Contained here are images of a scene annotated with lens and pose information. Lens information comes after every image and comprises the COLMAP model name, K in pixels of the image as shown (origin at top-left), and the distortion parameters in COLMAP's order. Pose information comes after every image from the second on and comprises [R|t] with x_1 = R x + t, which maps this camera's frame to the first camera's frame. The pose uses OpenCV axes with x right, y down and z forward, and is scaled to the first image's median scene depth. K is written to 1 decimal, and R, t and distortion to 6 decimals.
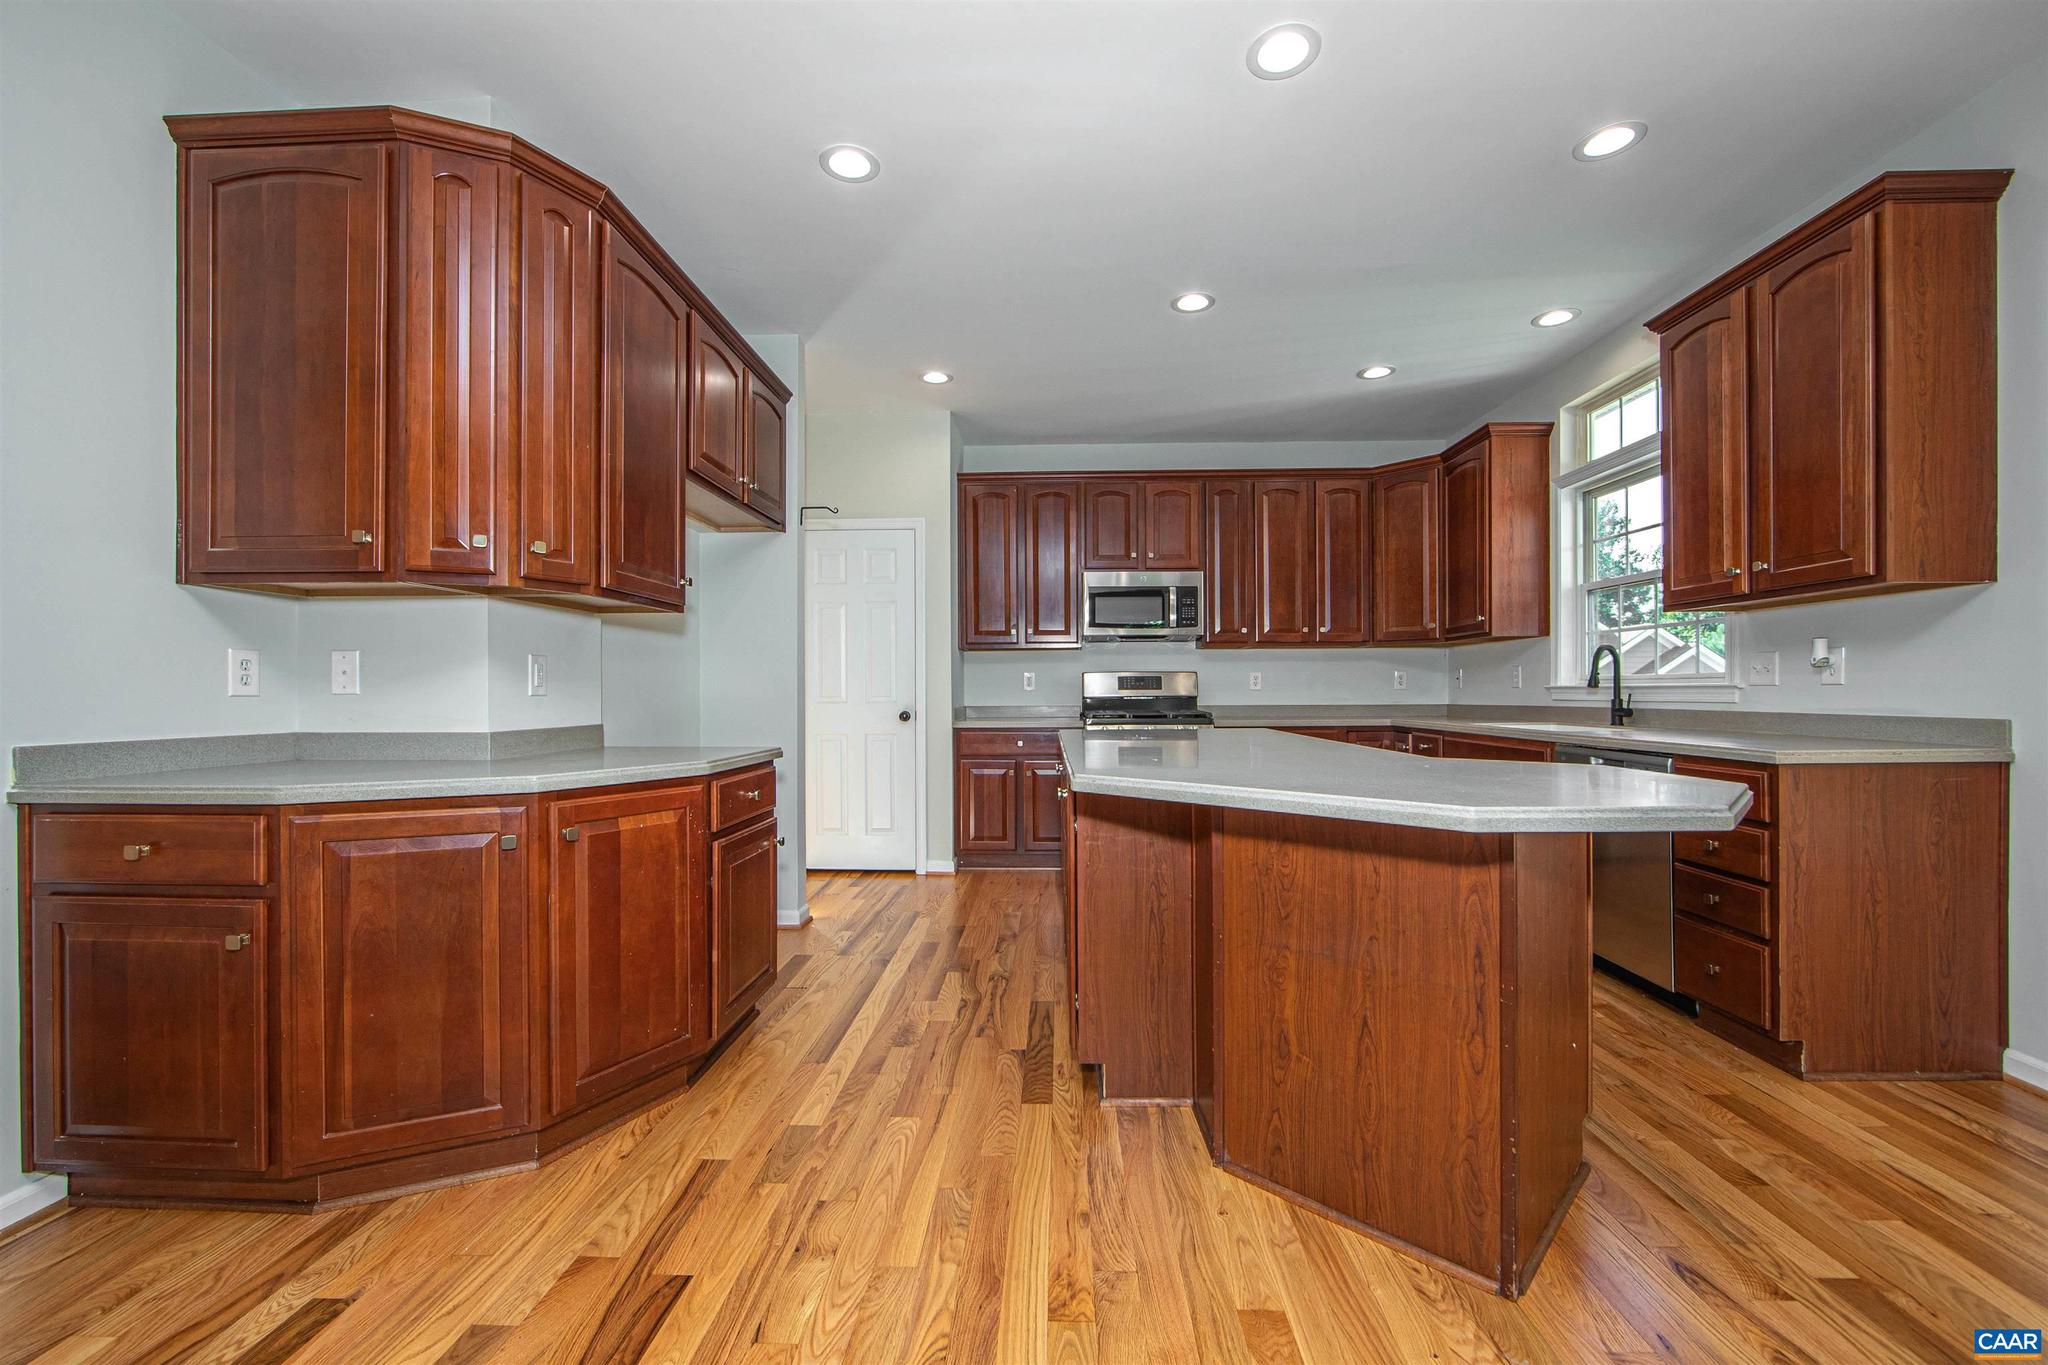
lens RADIAL K [[814.7, 0, 1028.7], [0, 814.7, 683.2], [0, 0, 1]] dist [-0.009284, 0.001467]
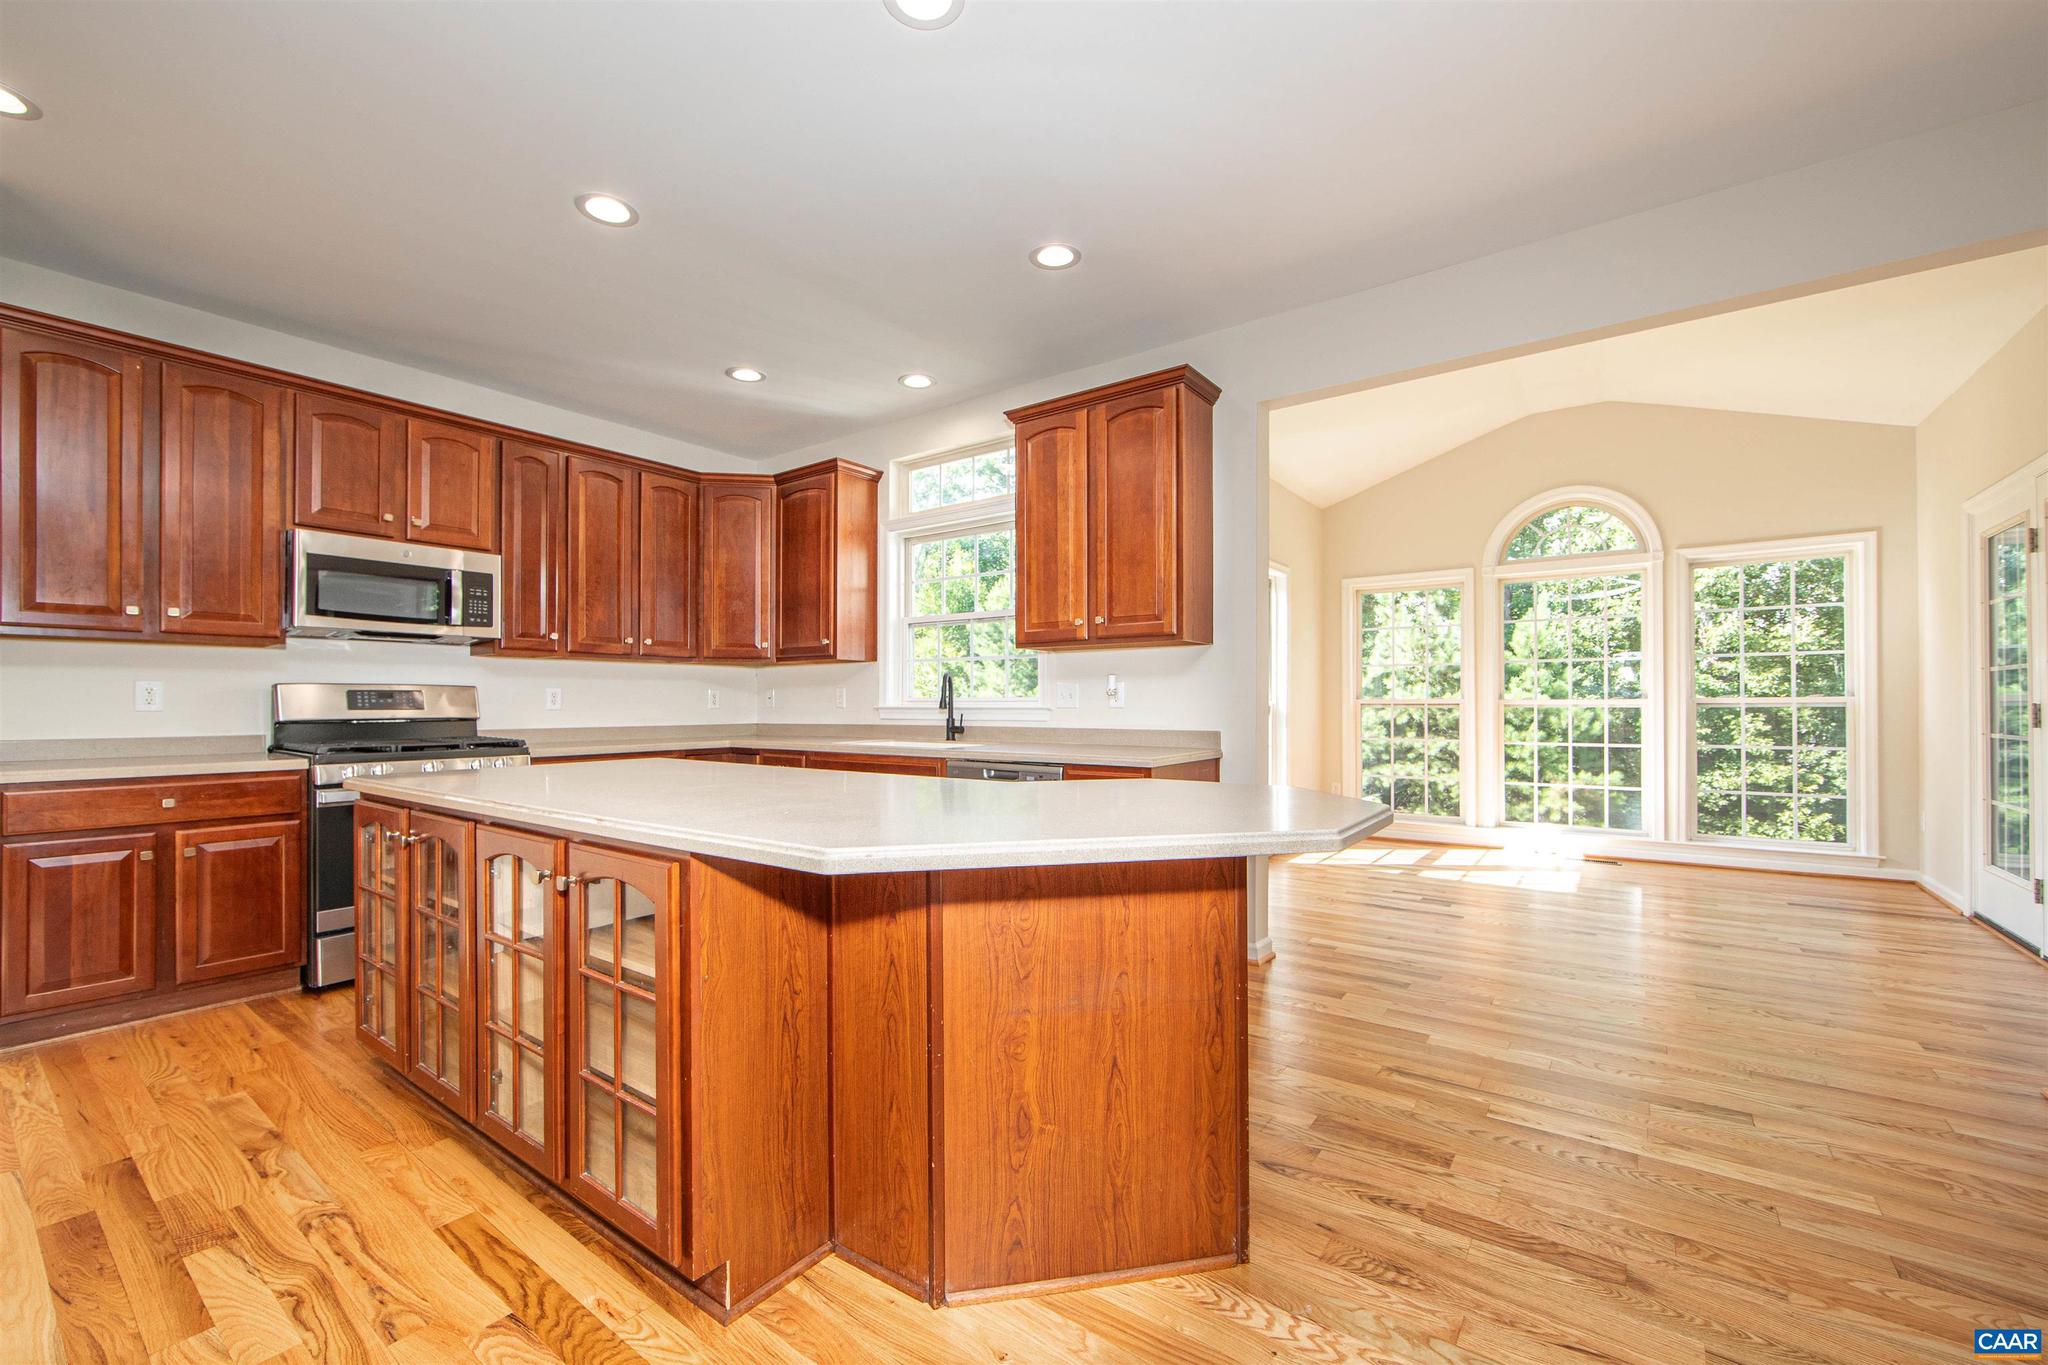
lens RADIAL K [[814.7, 0, 1025.8], [0, 814.7, 695.6], [0, 0, 1]] dist [-0.009284, 0.001467]
pose [[0.568715, 0.010717, 0.822465, -0.229721], [-0.008114, 0.999940, -0.007419, -0.006538], [-0.822495, -0.002455, 0.568768, 0.274575]]
